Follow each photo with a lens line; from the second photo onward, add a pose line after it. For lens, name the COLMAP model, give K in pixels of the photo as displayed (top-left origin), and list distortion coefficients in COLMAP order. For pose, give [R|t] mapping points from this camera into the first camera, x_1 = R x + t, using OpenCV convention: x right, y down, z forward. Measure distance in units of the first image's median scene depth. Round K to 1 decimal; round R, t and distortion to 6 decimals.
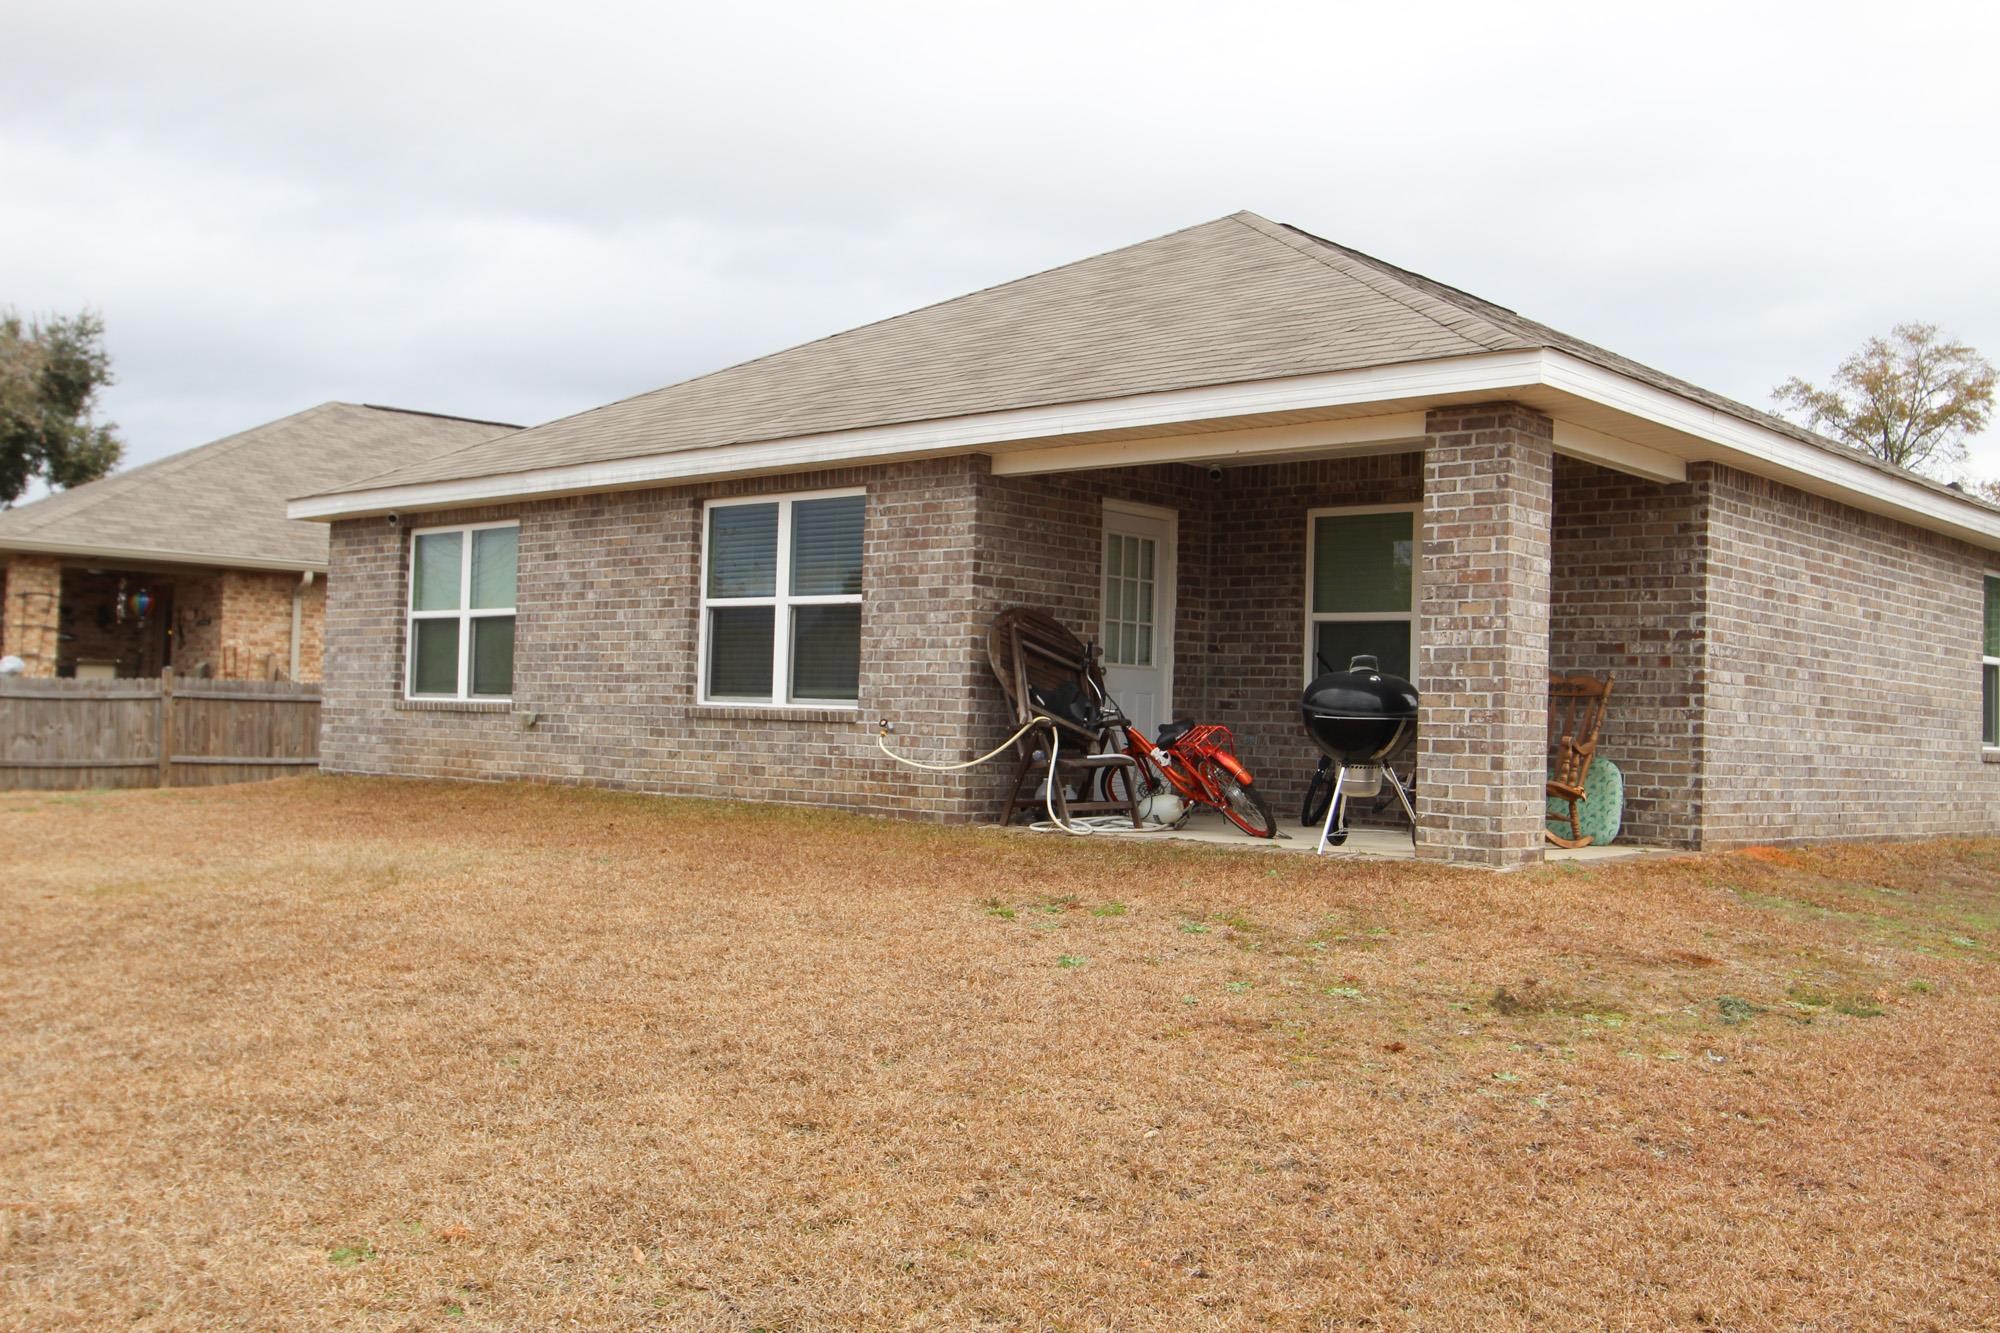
lens RADIAL K [[1905.3, 0, 995.2], [0, 1905.3, 655.3], [0, 0, 1]] dist [-0.003041, 0.050469]
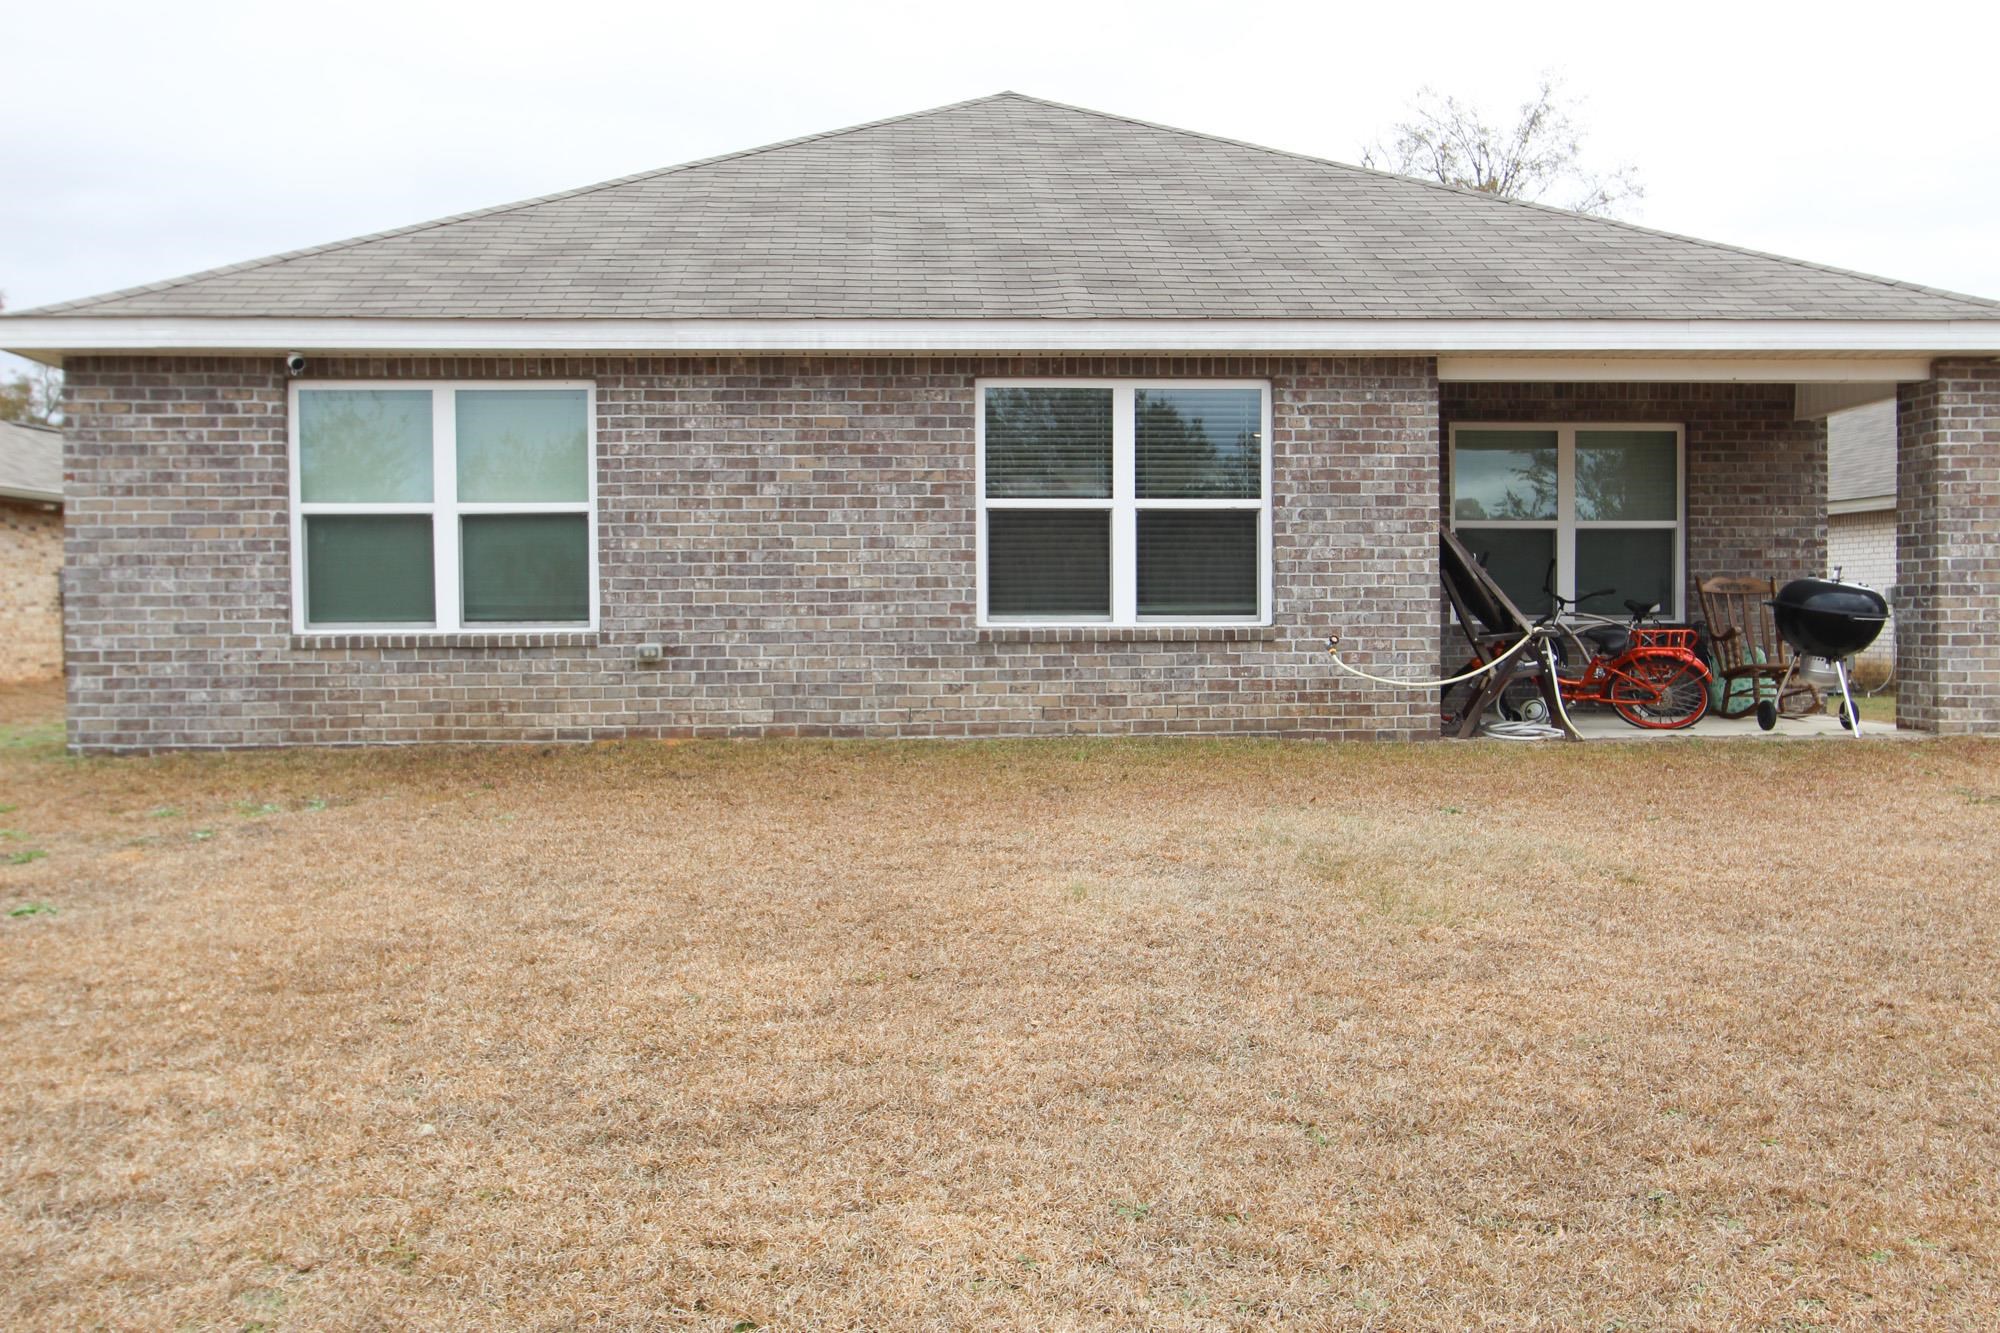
lens RADIAL K [[1905.3, 0, 995.2], [0, 1905.3, 655.3], [0, 0, 1]] dist [-0.003041, 0.050469]
pose [[0.692565, -0.047304, 0.719803, -0.832846], [0.000550, 0.997882, 0.065050, -0.017265], [-0.721355, -0.044655, 0.691124, 0.469411]]
